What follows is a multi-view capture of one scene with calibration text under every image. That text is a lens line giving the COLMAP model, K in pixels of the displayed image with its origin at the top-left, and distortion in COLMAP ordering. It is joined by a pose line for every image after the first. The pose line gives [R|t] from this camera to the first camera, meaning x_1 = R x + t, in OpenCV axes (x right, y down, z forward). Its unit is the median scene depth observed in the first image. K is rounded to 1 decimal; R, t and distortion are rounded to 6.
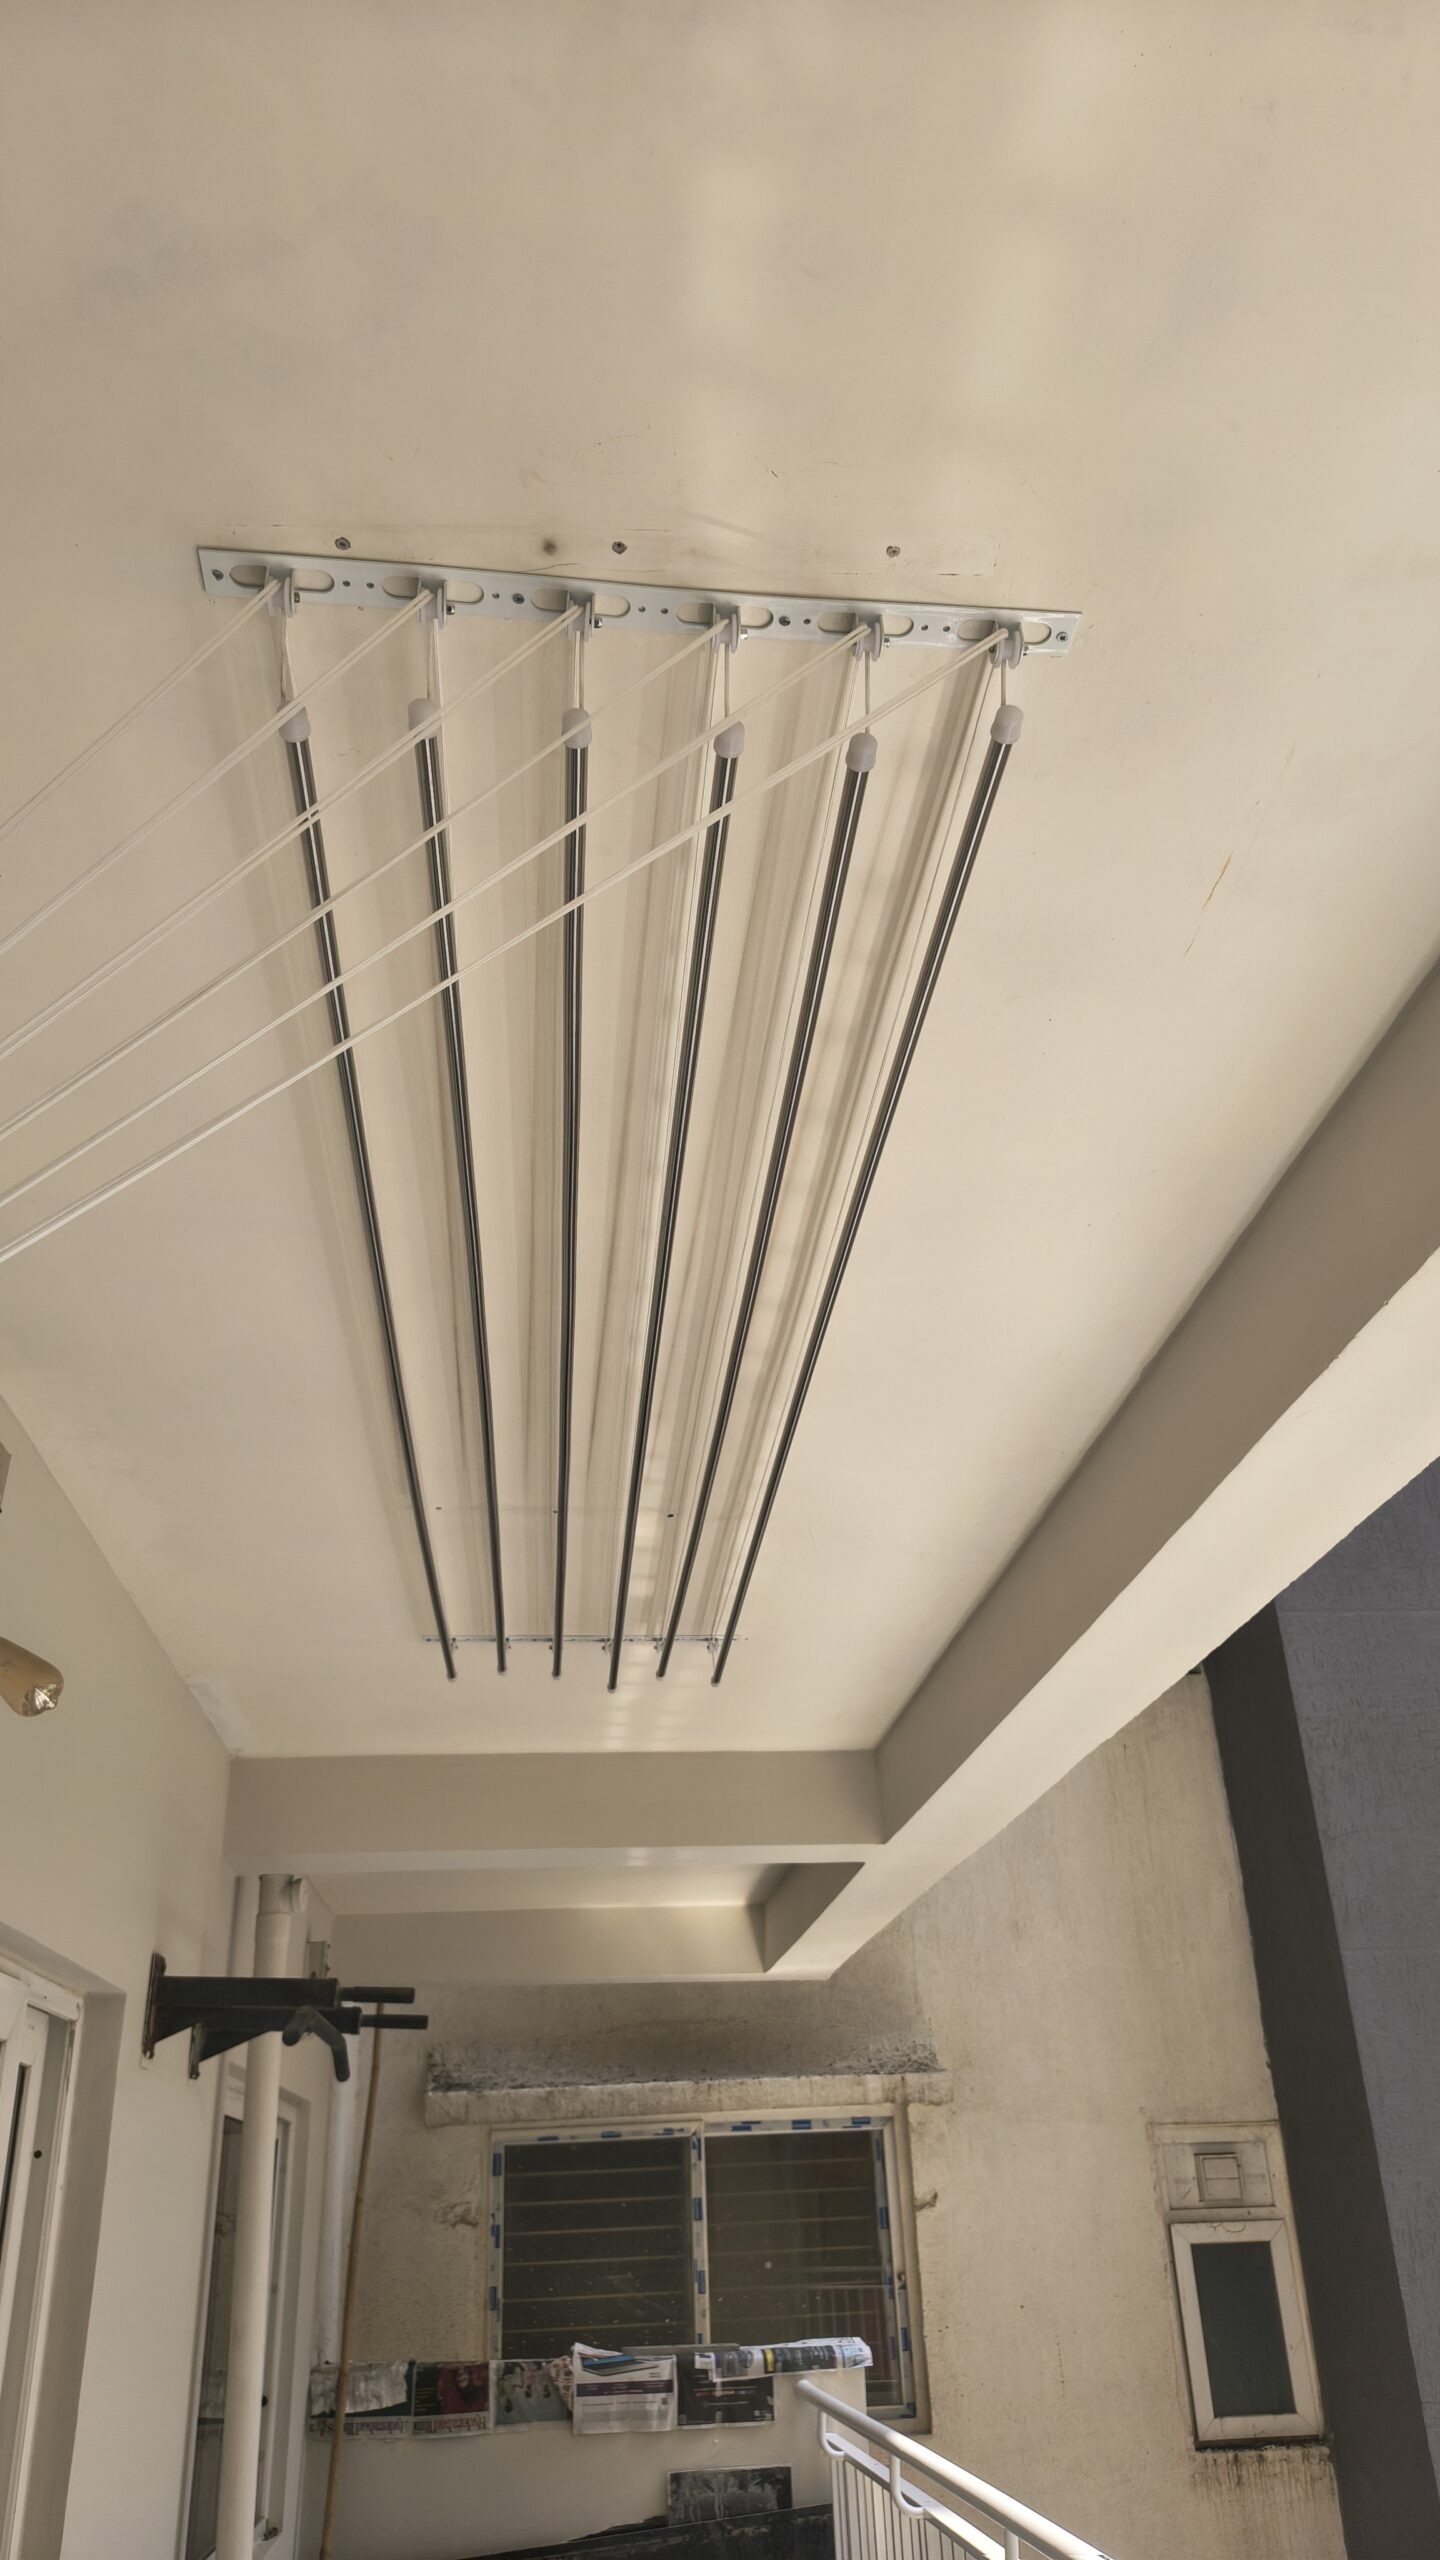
lens RADIAL K [[1779.6, 0, 725.3], [0, 1779.6, 1292.0], [0, 0, 1]] dist [0.031750, -0.024656]
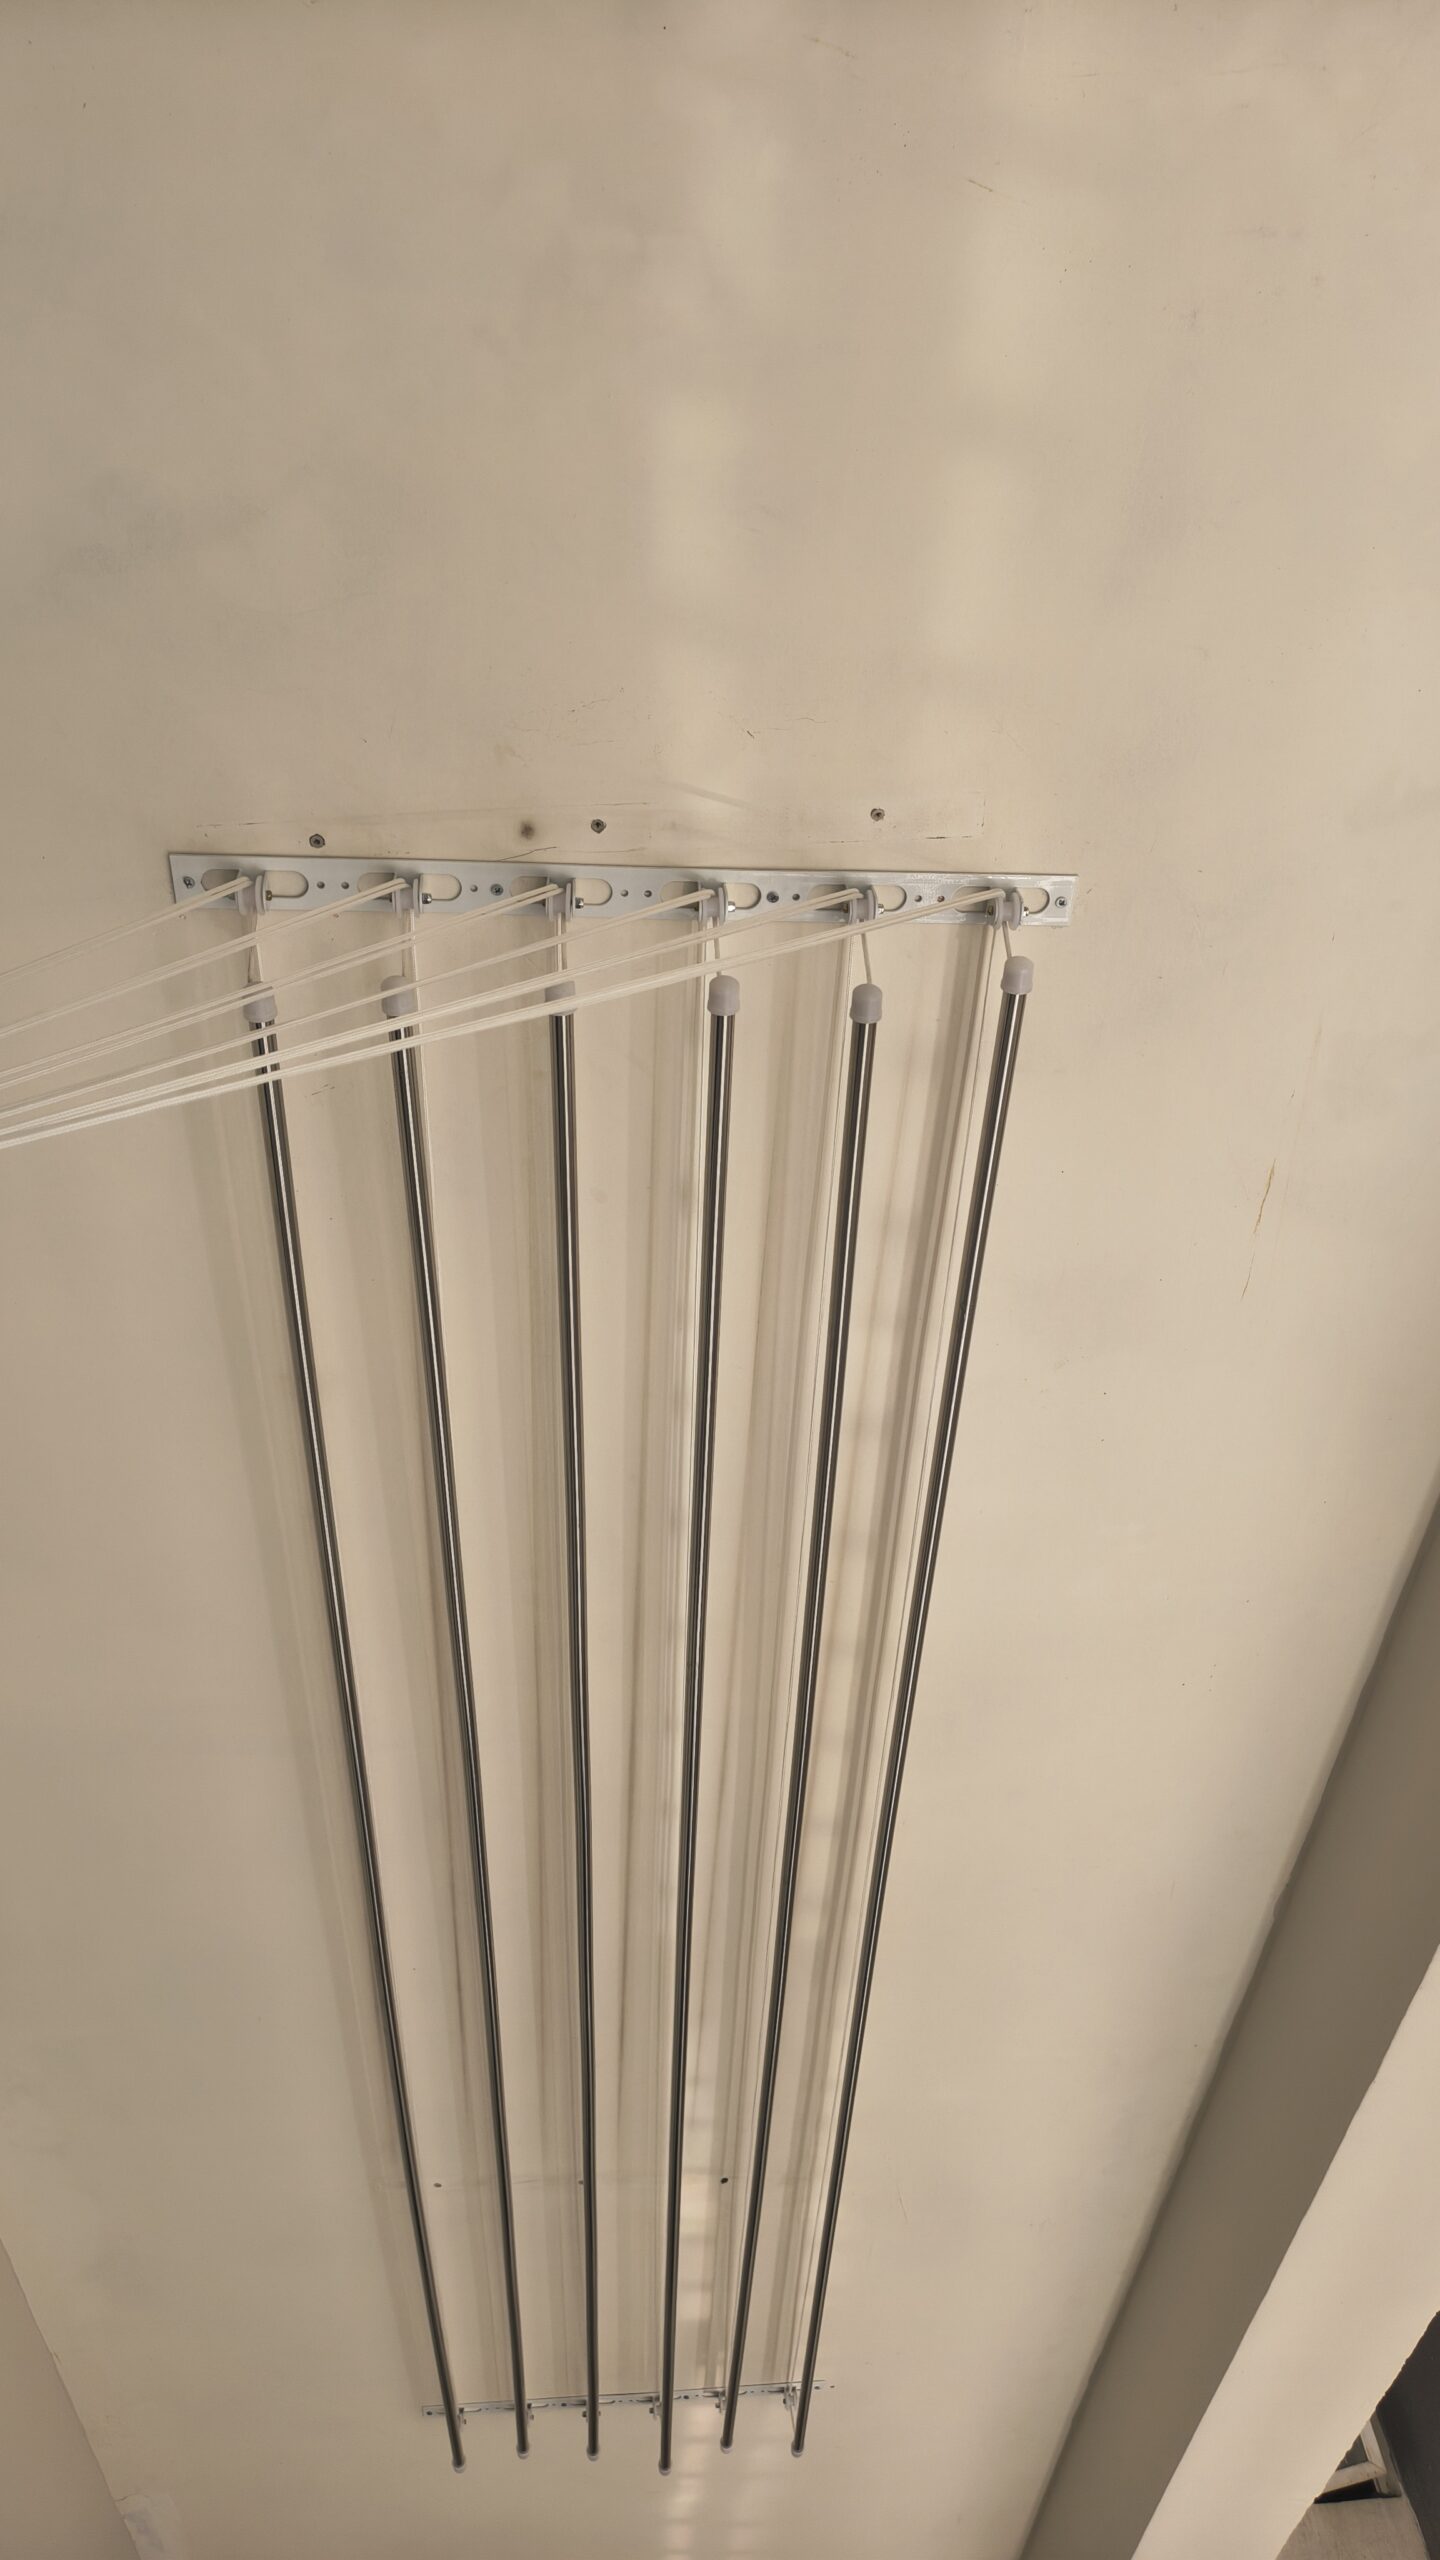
lens RADIAL K [[1779.6, 0, 718.2], [0, 1779.6, 1288.8], [0, 0, 1]] dist [0.031750, -0.024656]
pose [[0.997484, -0.070884, 0.000992, -0.007922], [0.065030, 0.909364, -0.410887, 0.134730], [0.028223, 0.409918, 0.911686, 0.131973]]
